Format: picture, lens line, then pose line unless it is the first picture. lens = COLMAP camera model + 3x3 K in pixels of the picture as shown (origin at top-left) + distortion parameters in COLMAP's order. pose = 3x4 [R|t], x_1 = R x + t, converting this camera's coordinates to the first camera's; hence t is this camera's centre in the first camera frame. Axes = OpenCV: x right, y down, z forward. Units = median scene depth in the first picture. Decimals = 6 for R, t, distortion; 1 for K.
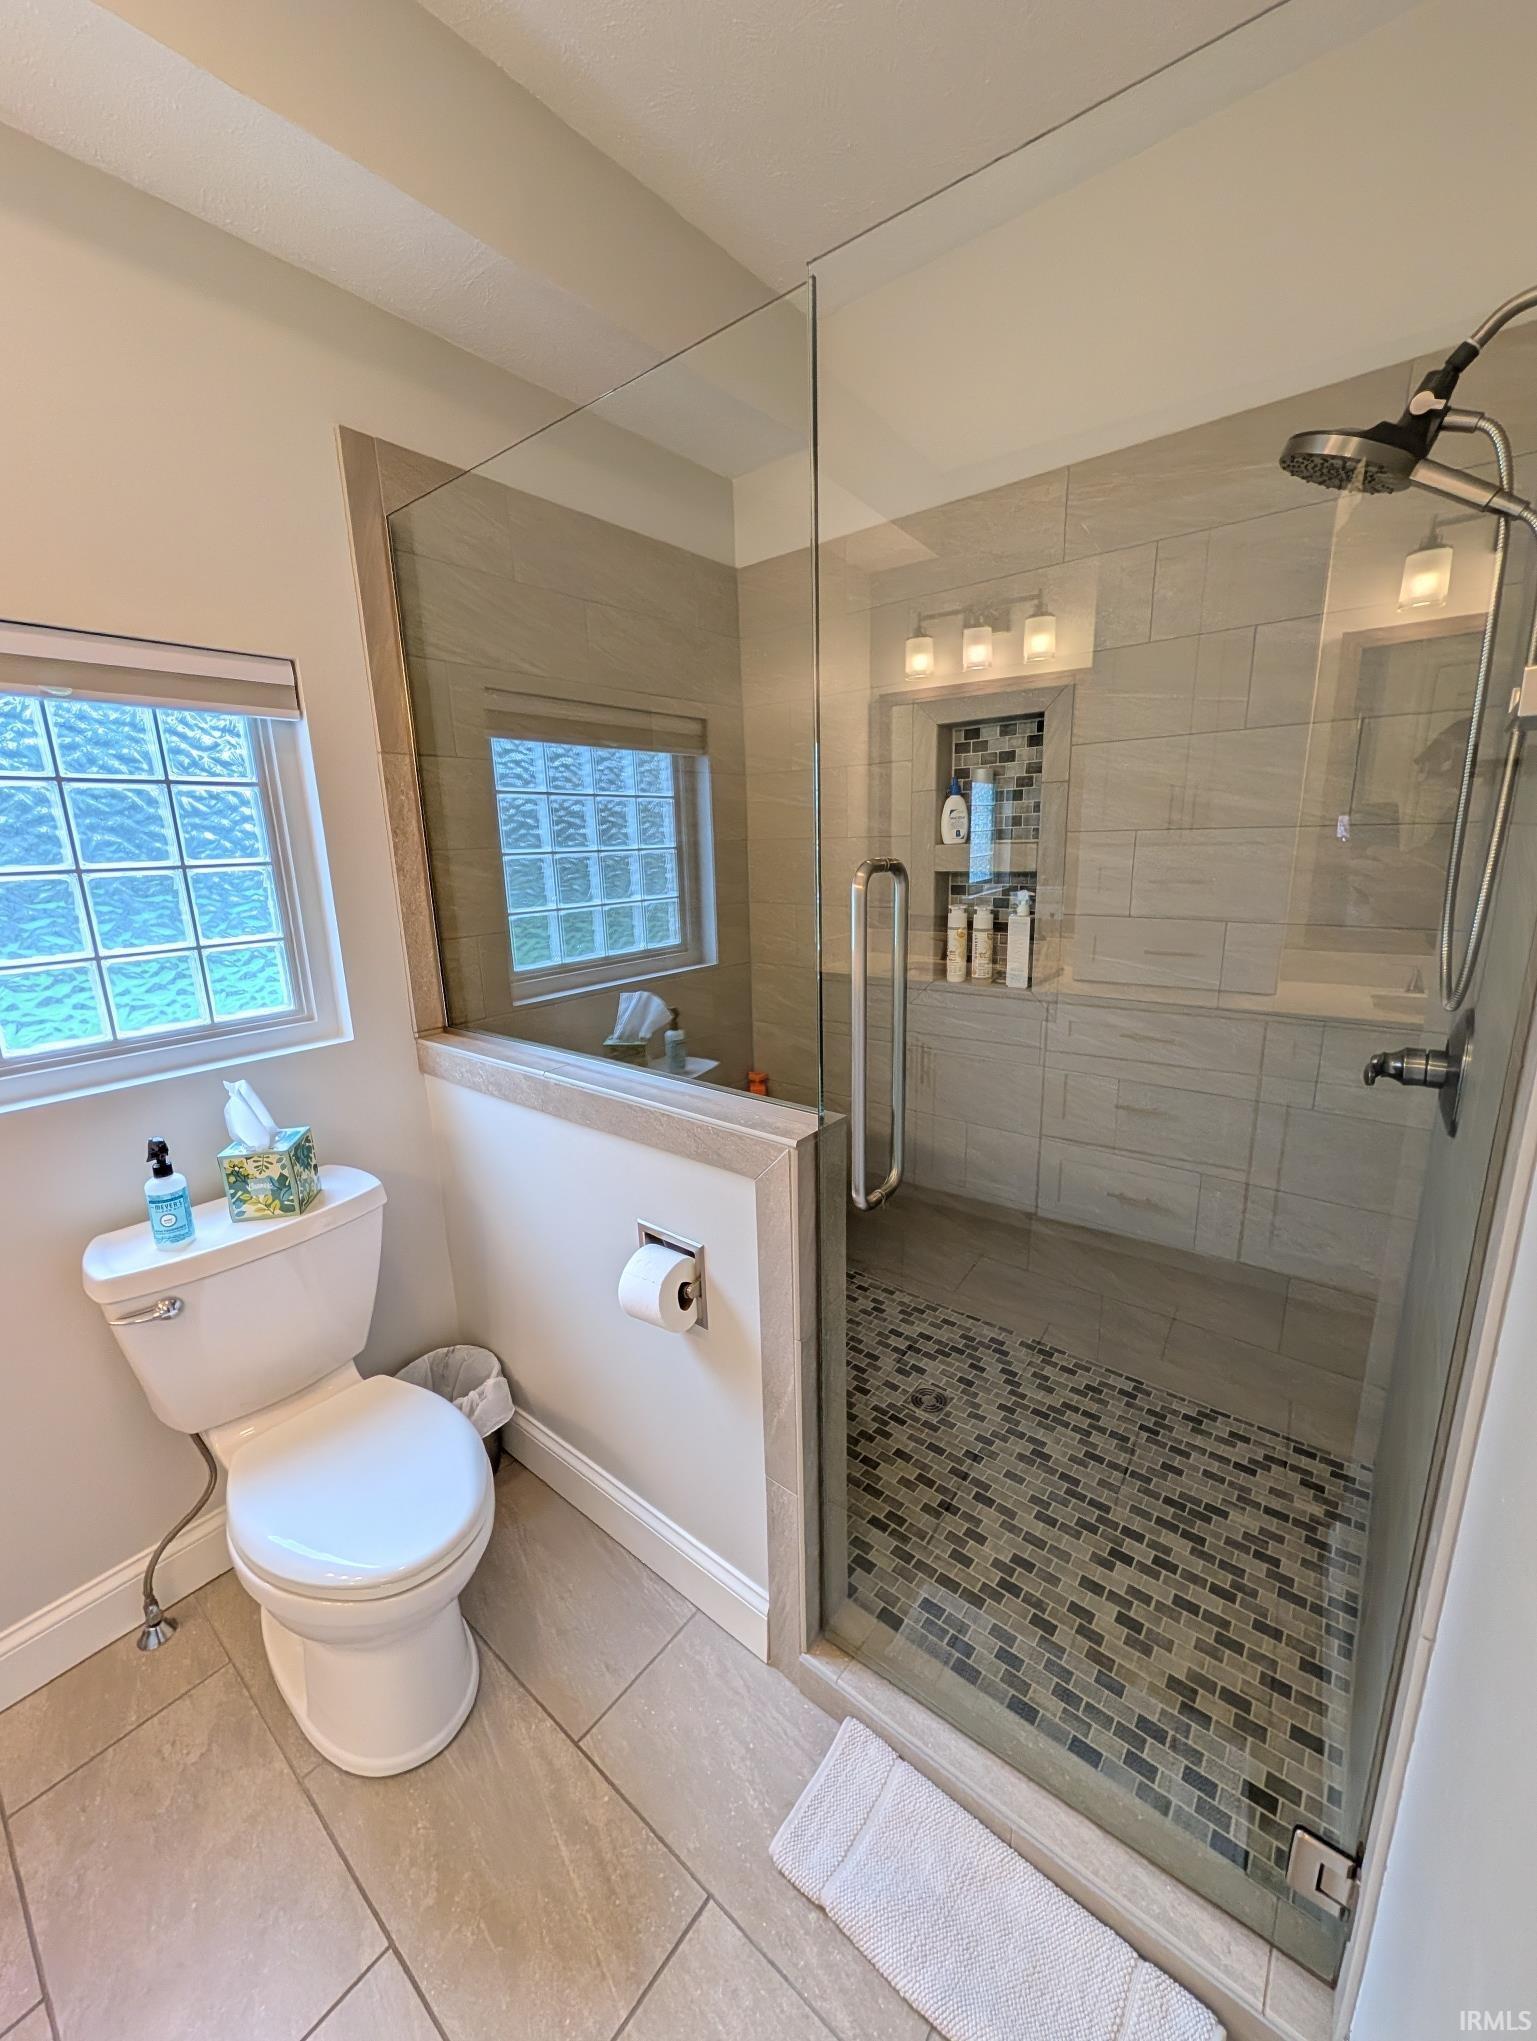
lens RADIAL K [[792.1, 0, 768.8], [0, 792.1, 1027.0], [0, 0, 1]] dist [-0.001439, -0.000252]
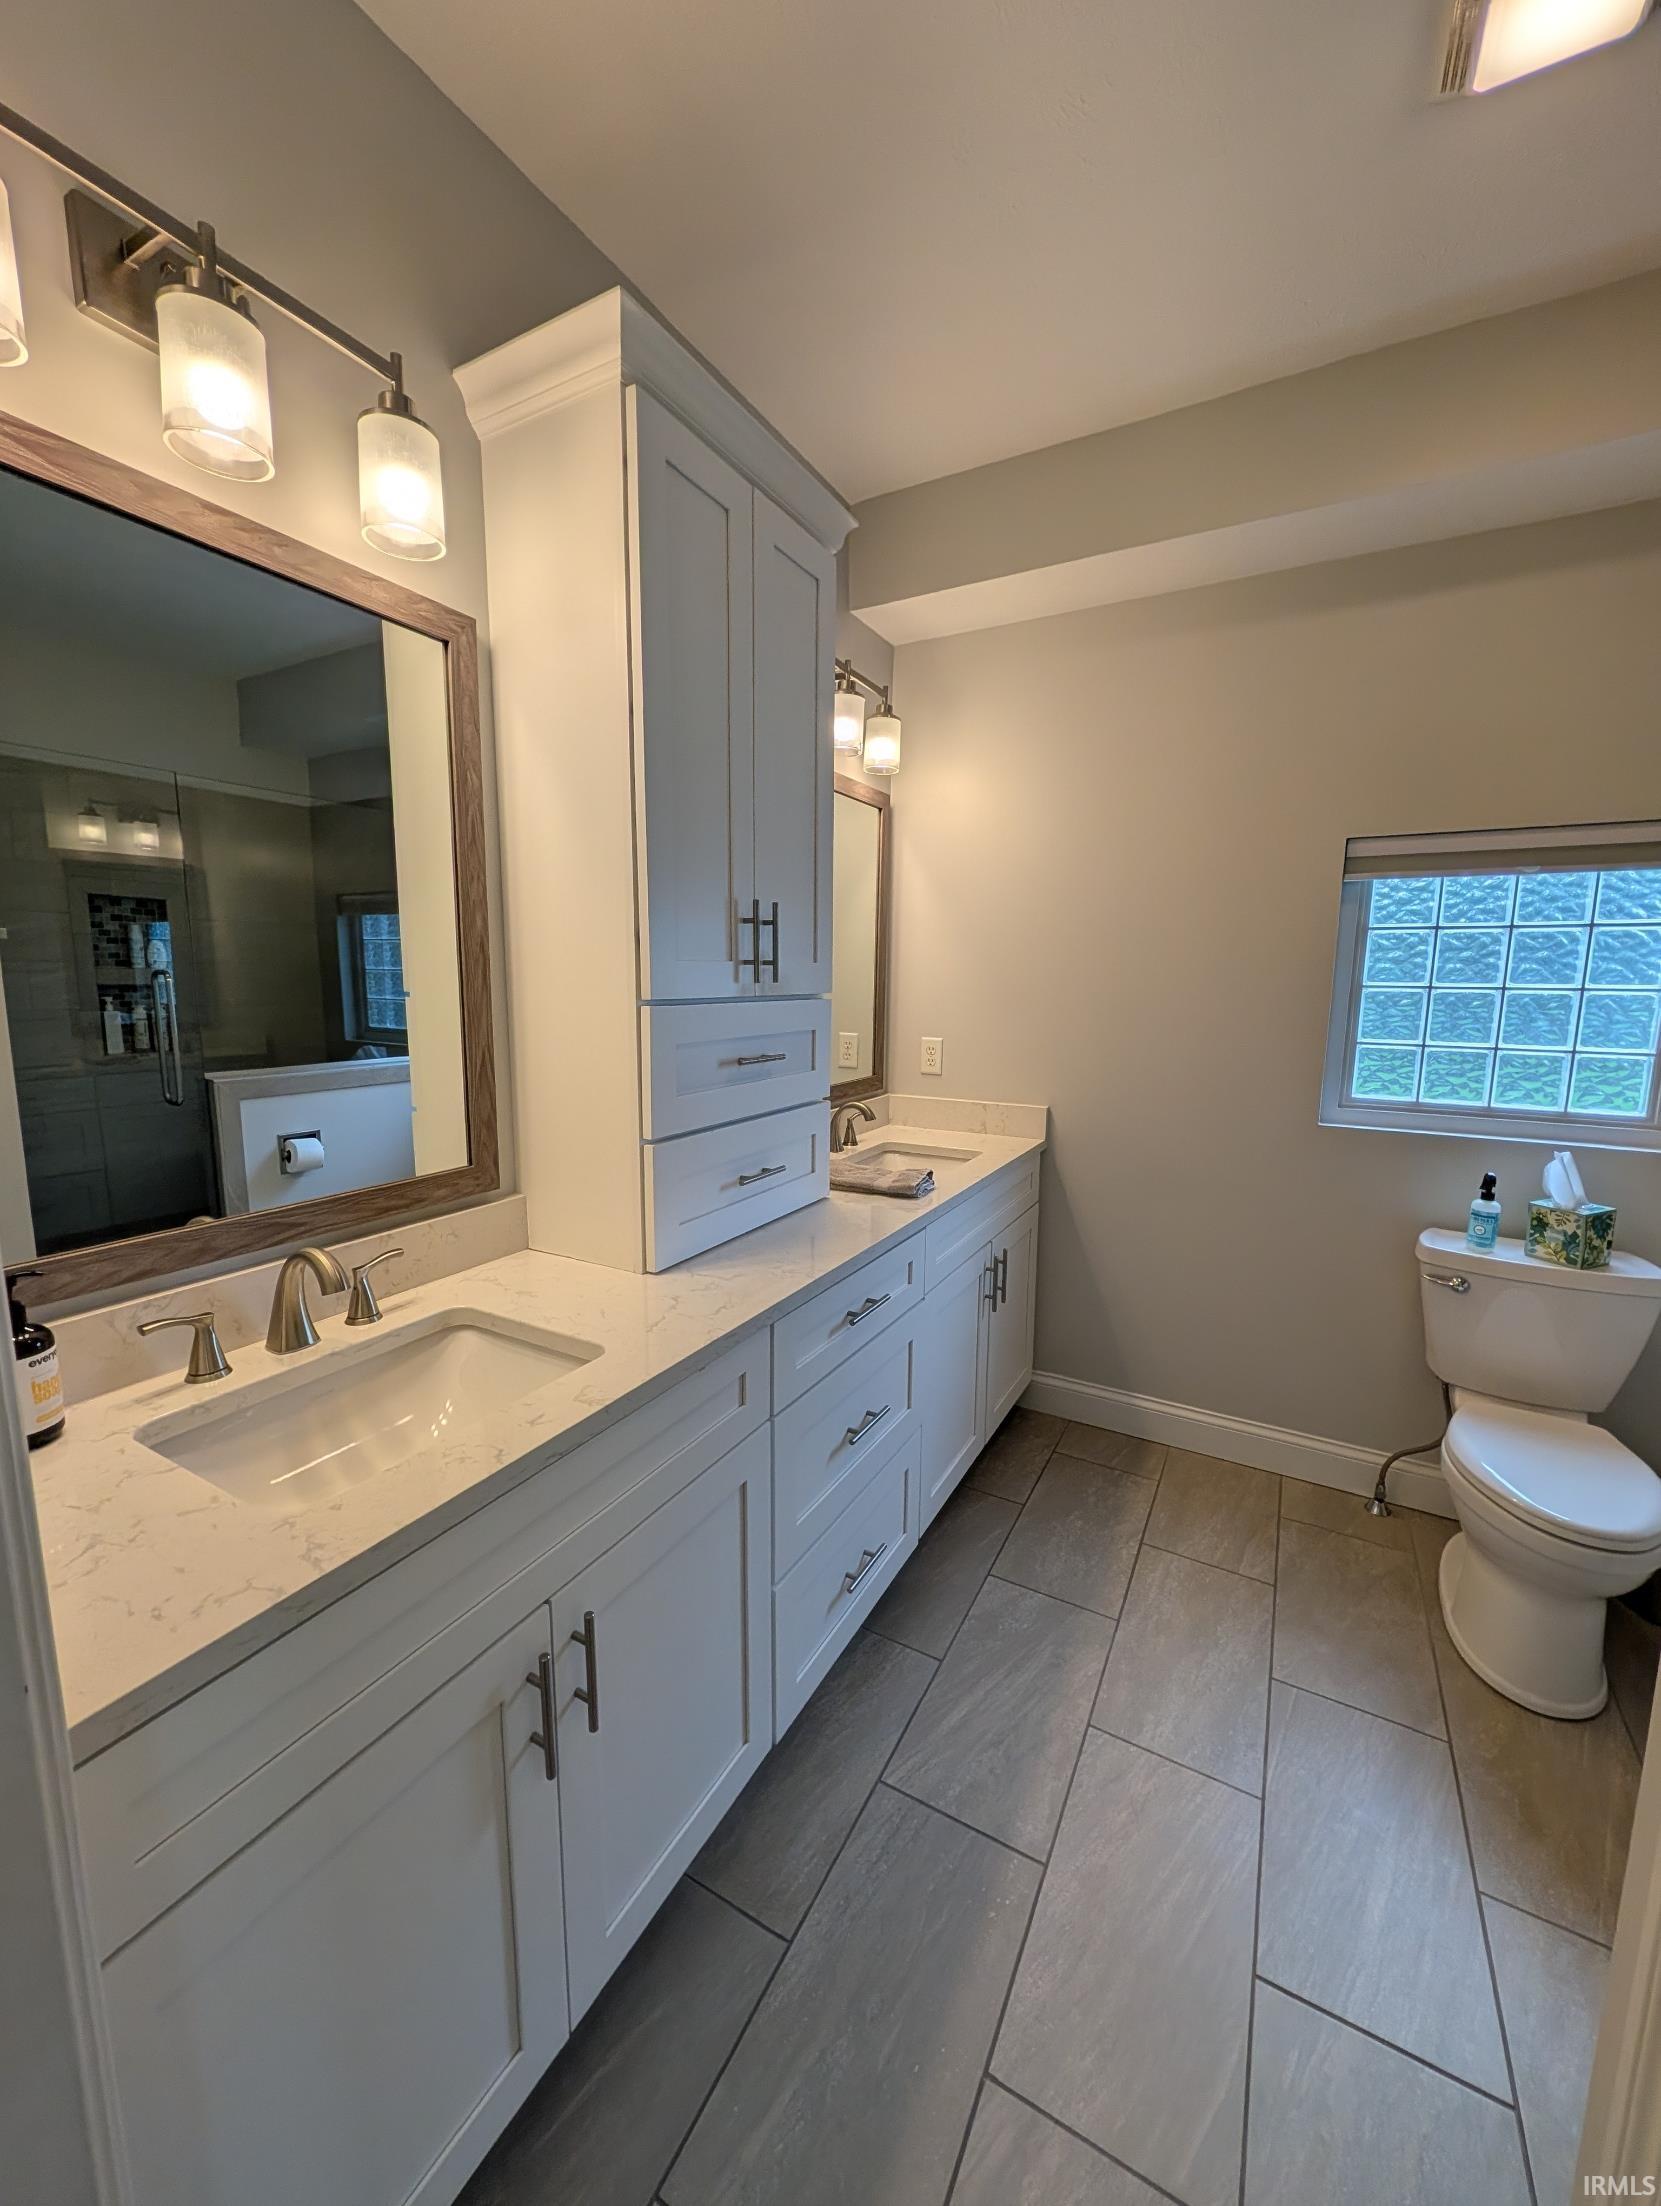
lens RADIAL K [[856.1, 0, 828.9], [0, 856.1, 1105.7], [0, 0, 1]] dist [-0.001439, -0.000252]
pose [[0.181555, 0.172151, -0.968195, 0.448568], [-0.241496, 0.962213, 0.125802, 0.108604], [0.953267, 0.210975, 0.216268, -0.464215]]
